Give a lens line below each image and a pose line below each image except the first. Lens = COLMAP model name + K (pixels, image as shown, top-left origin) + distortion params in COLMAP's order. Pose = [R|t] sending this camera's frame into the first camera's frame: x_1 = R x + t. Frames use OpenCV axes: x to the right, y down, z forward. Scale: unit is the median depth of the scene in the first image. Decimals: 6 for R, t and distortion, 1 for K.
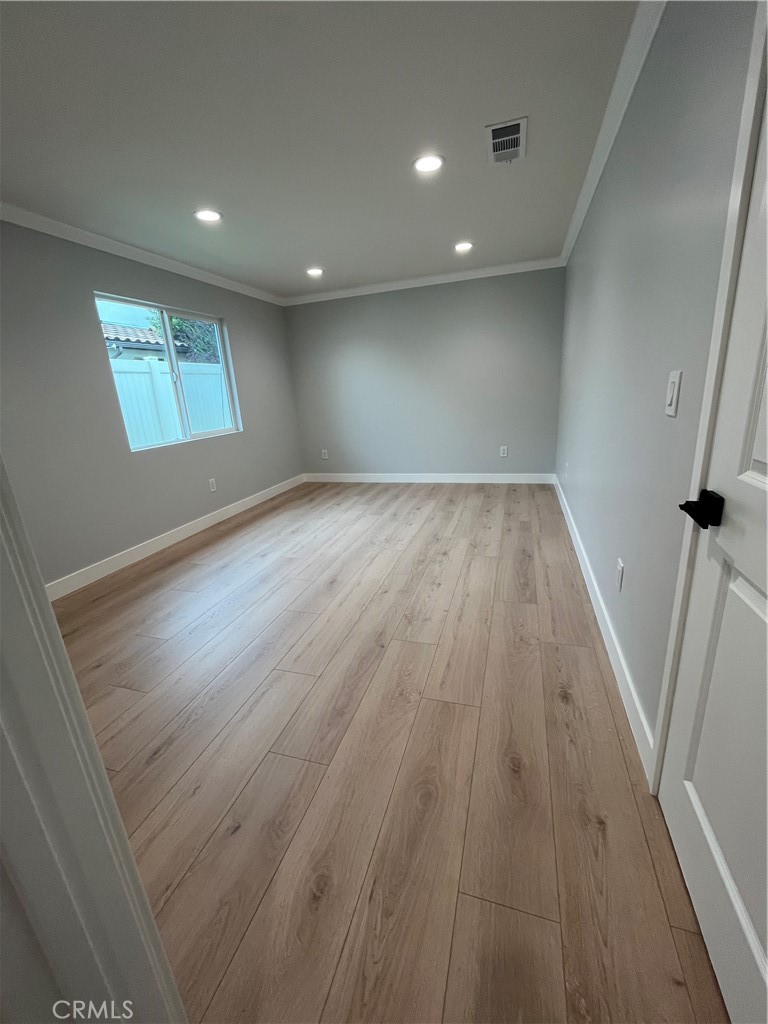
lens RADIAL K [[414.9, 0, 384.0], [0, 414.9, 512.0], [0, 0, 1]] dist [-0.003506, -0.000300]
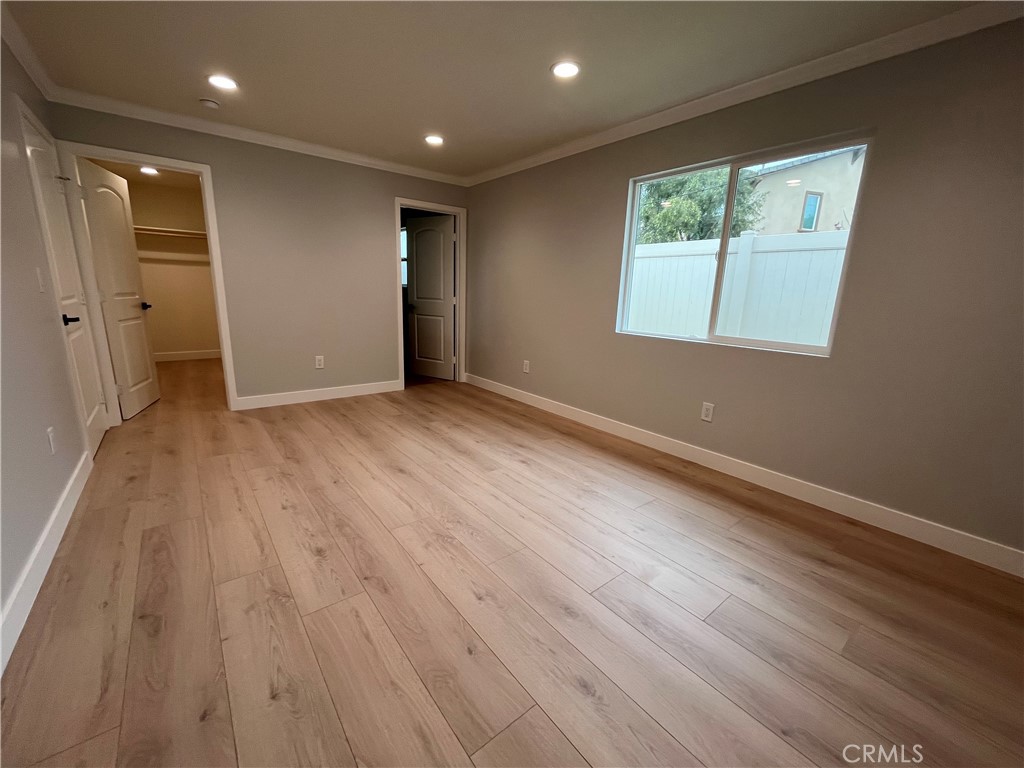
lens RADIAL K [[414.9, 0, 512.0], [0, 414.9, 384.0], [0, 0, 1]] dist [-0.003506, -0.000300]
pose [[-0.560938, 0.228431, -0.795718, 0.439799], [-0.231643, 0.879475, 0.415771, -0.455843], [0.794789, 0.417544, -0.440417, 1.477072]]
